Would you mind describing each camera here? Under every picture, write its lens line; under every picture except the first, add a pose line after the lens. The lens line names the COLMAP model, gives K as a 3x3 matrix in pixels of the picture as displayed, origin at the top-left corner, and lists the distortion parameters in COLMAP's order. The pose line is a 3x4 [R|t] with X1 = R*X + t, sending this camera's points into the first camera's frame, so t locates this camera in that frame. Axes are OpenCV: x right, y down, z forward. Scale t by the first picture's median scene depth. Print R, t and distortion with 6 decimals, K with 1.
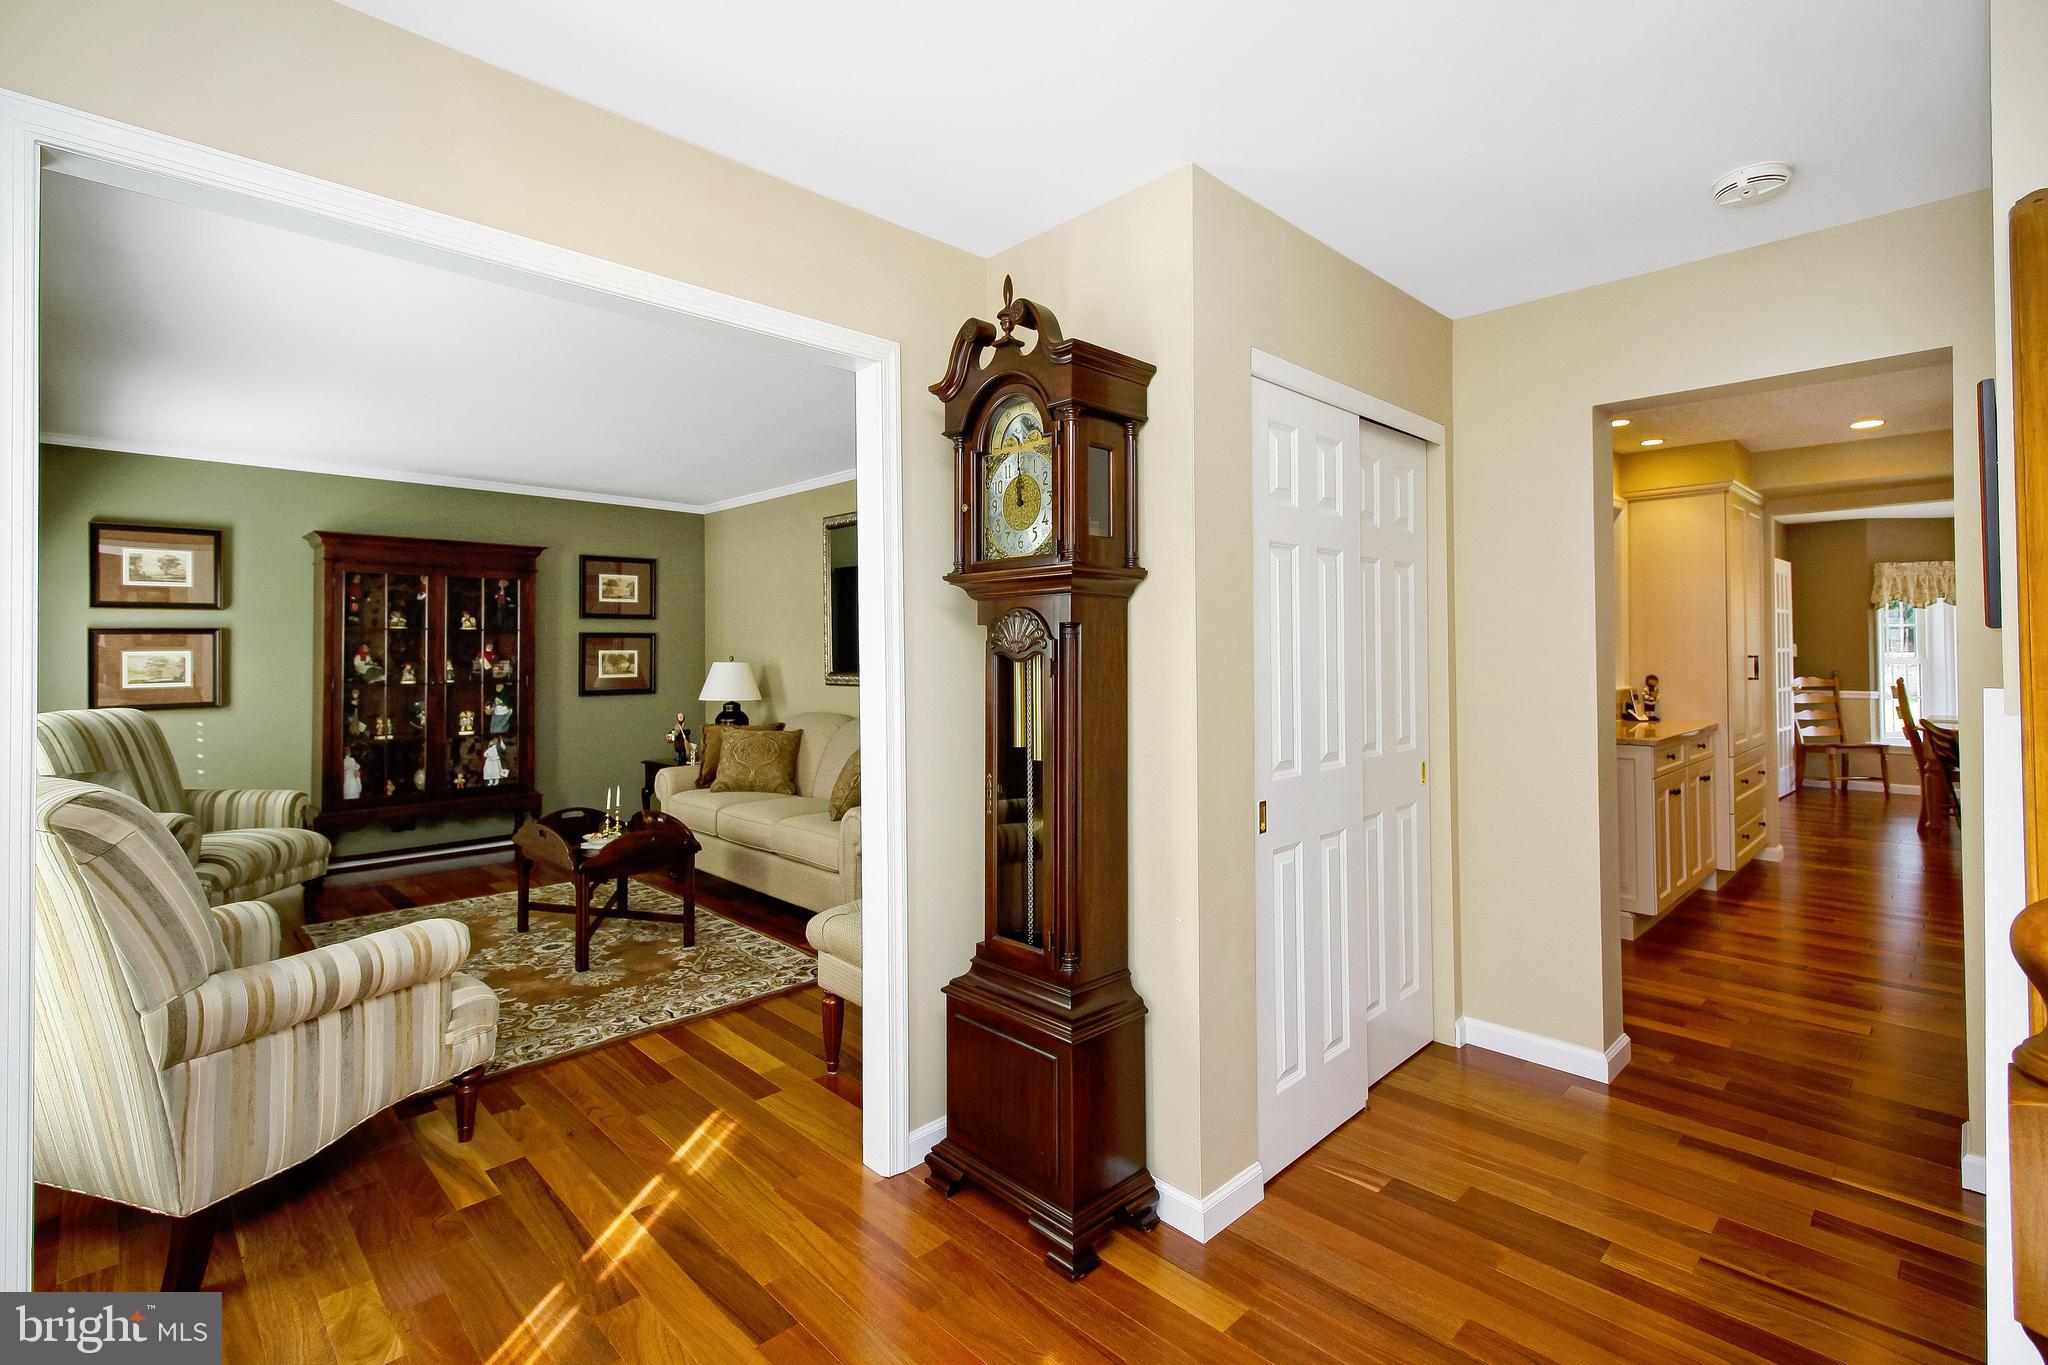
lens RADIAL K [[963.9, 0, 1057.1], [0, 963.9, 635.9], [0, 0, 1]] dist [0.005695, -0.001192]
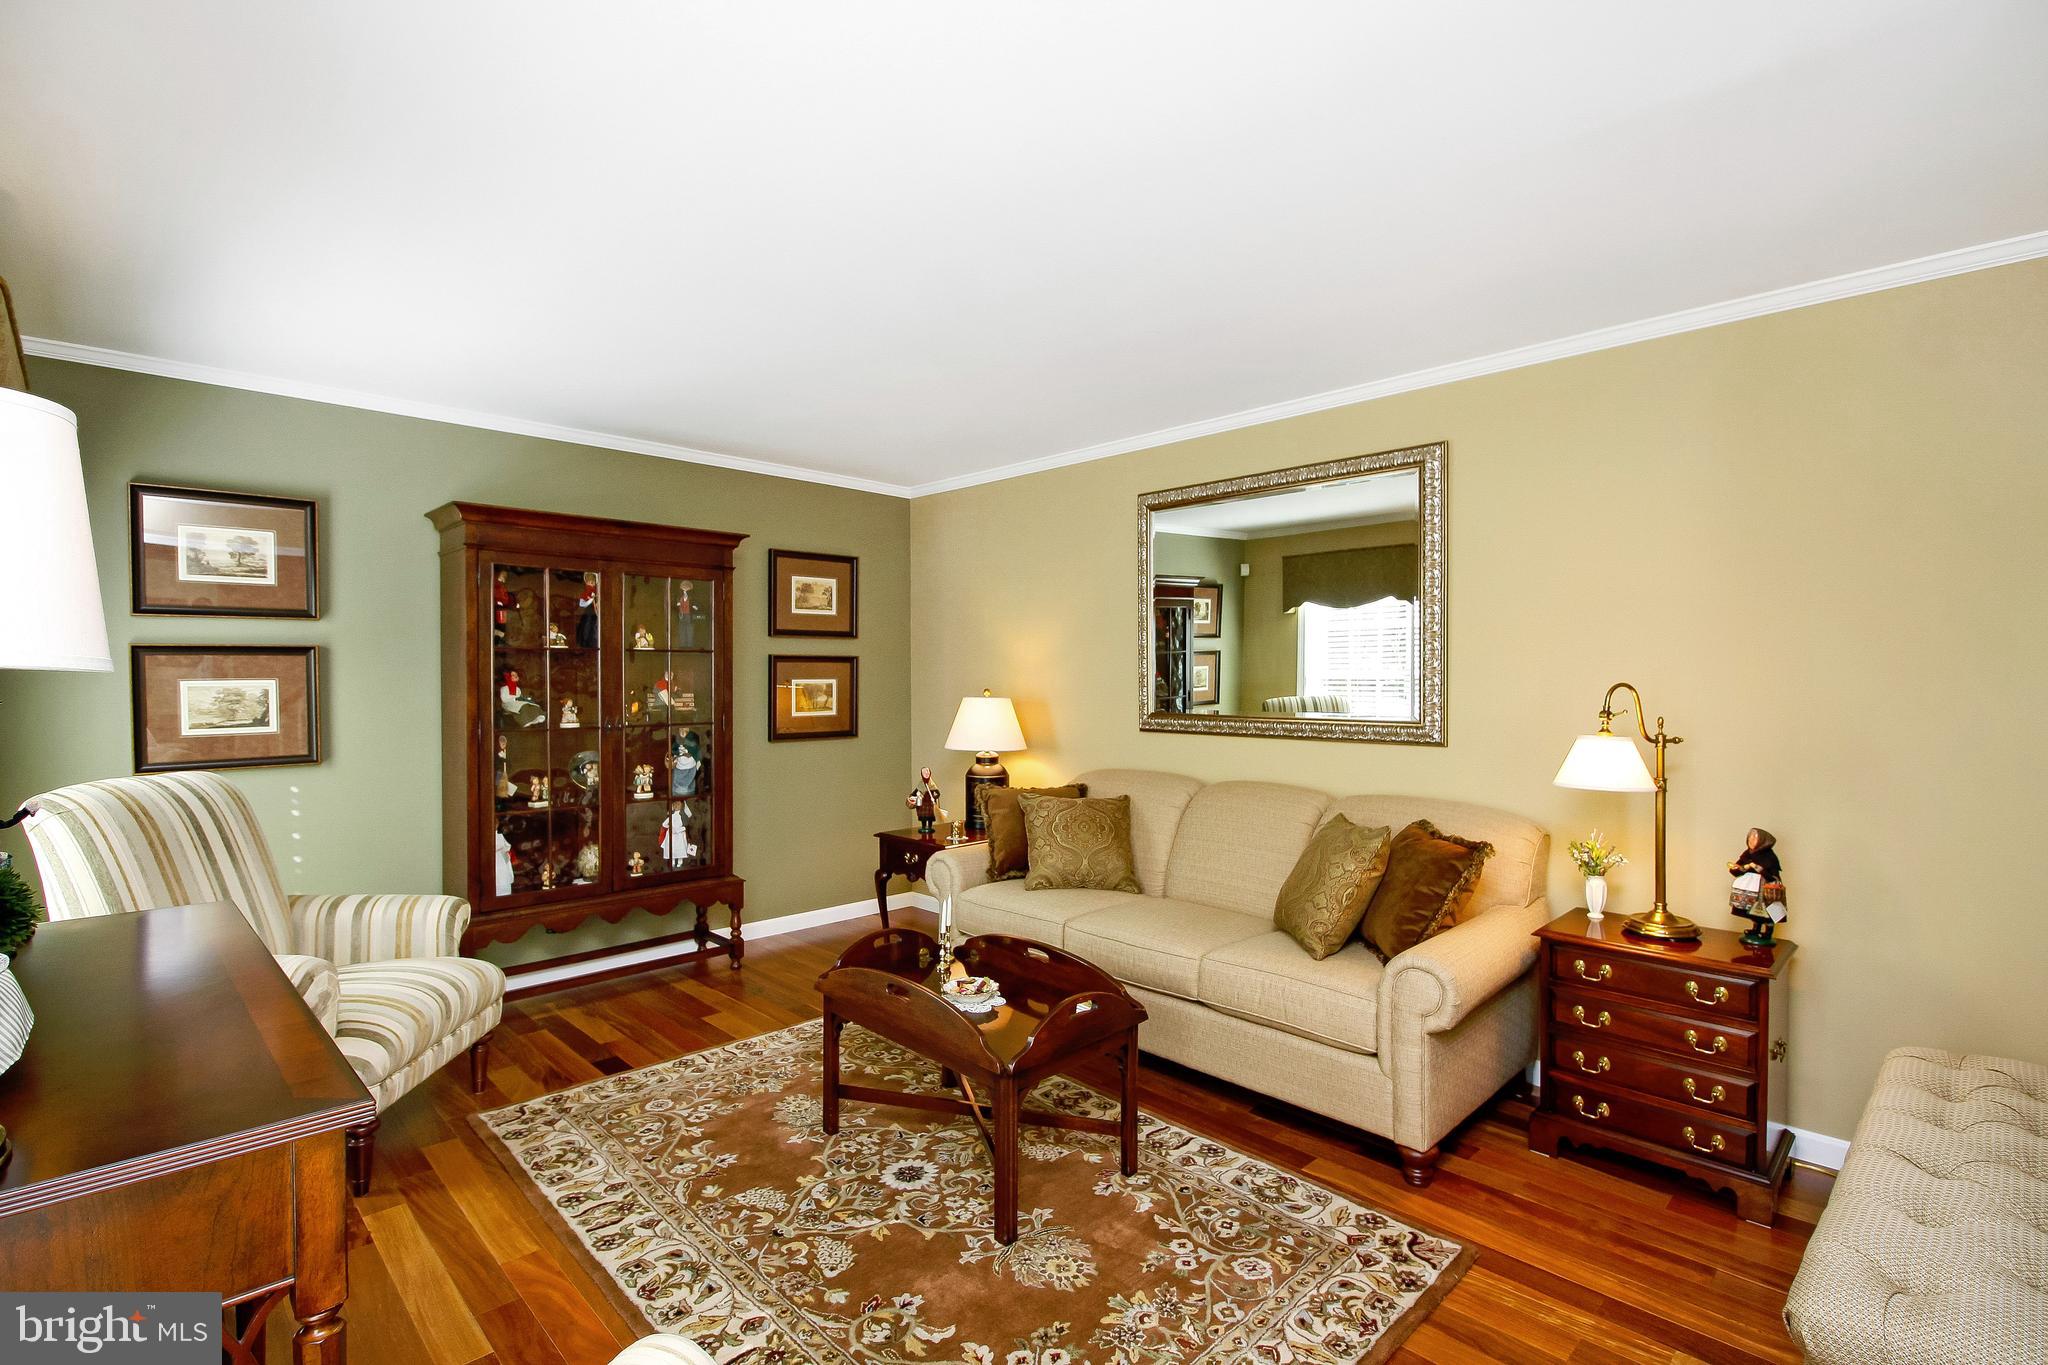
lens RADIAL K [[963.9, 0, 1018.2], [0, 963.9, 690.9], [0, 0, 1]] dist [0.005695, -0.001192]
pose [[0.999890, 0.004767, -0.014049, -0.345752], [-0.004320, 0.999488, 0.031703, -0.000417], [0.014193, -0.031639, 0.999399, 0.313317]]
